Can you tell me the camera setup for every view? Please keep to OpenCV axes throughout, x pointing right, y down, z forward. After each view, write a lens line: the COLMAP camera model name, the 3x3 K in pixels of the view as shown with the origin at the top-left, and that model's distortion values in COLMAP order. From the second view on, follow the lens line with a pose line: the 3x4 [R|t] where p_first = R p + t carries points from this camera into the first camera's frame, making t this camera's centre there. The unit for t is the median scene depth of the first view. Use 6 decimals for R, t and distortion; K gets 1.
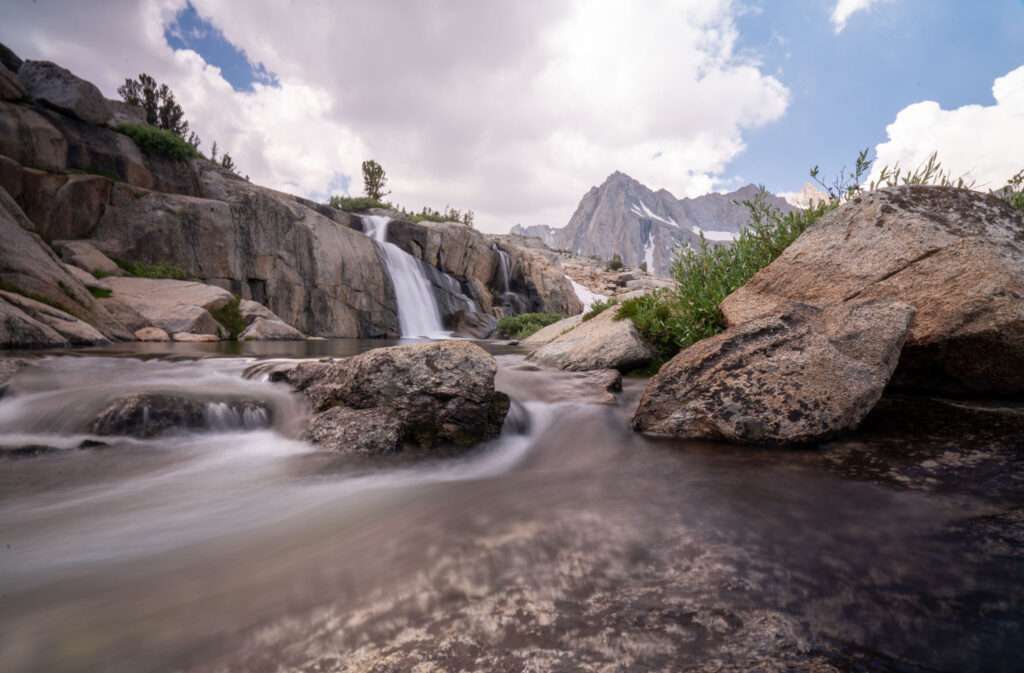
lens RADIAL K [[524.3, 0, 492.5], [0, 524.3, 348.9], [0, 0, 1]] dist [-0.042247, 0.002254]
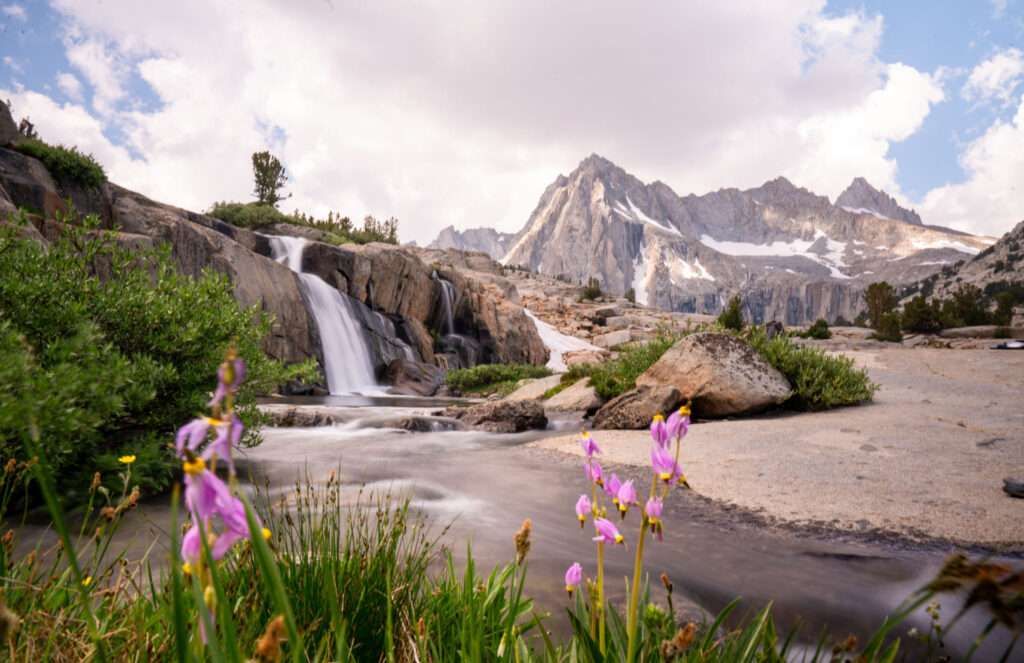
lens RADIAL K [[790.3, 0, 495.1], [0, 790.3, 331.4], [0, 0, 1]] dist [-0.005790, 0.009583]
pose [[0.994207, 0.012876, 0.106707, -0.027388], [-0.002134, 0.994968, -0.100170, 0.001978], [-0.107459, 0.099362, 0.989232, -0.124469]]
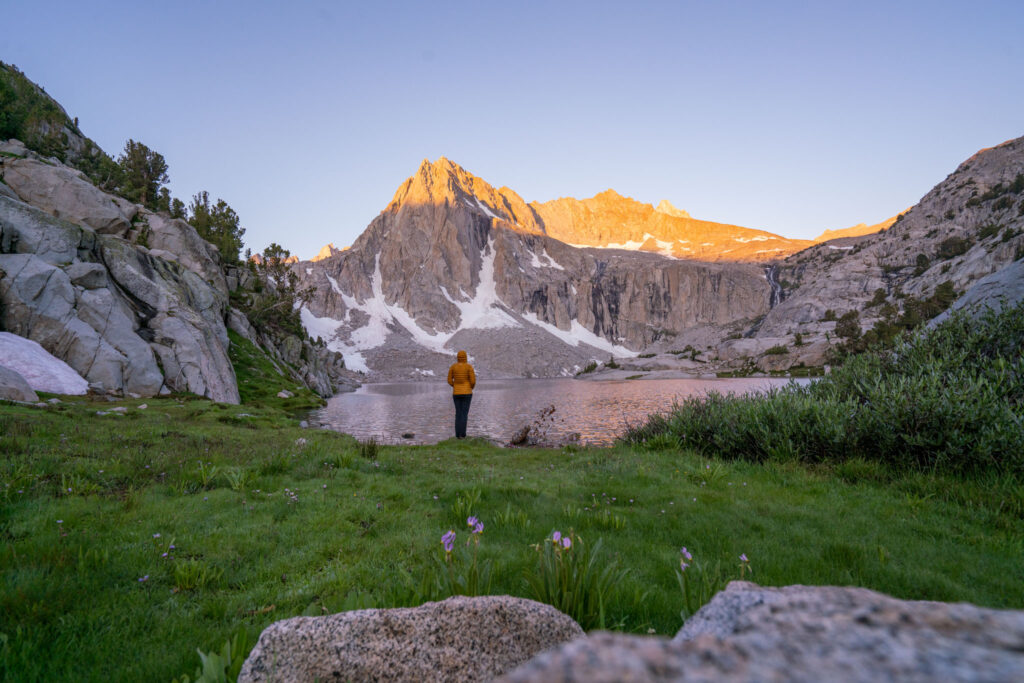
lens RADIAL K [[561.6, 0, 518.5], [0, 561.6, 377.1], [0, 0, 1]] dist [-0.024858, -0.000741]
pose [[0.945463, -0.038298, 0.323471, 1.626254], [0.048427, 0.998554, -0.023323, -0.336937], [-0.322110, 0.037716, 0.945951, 5.151092]]
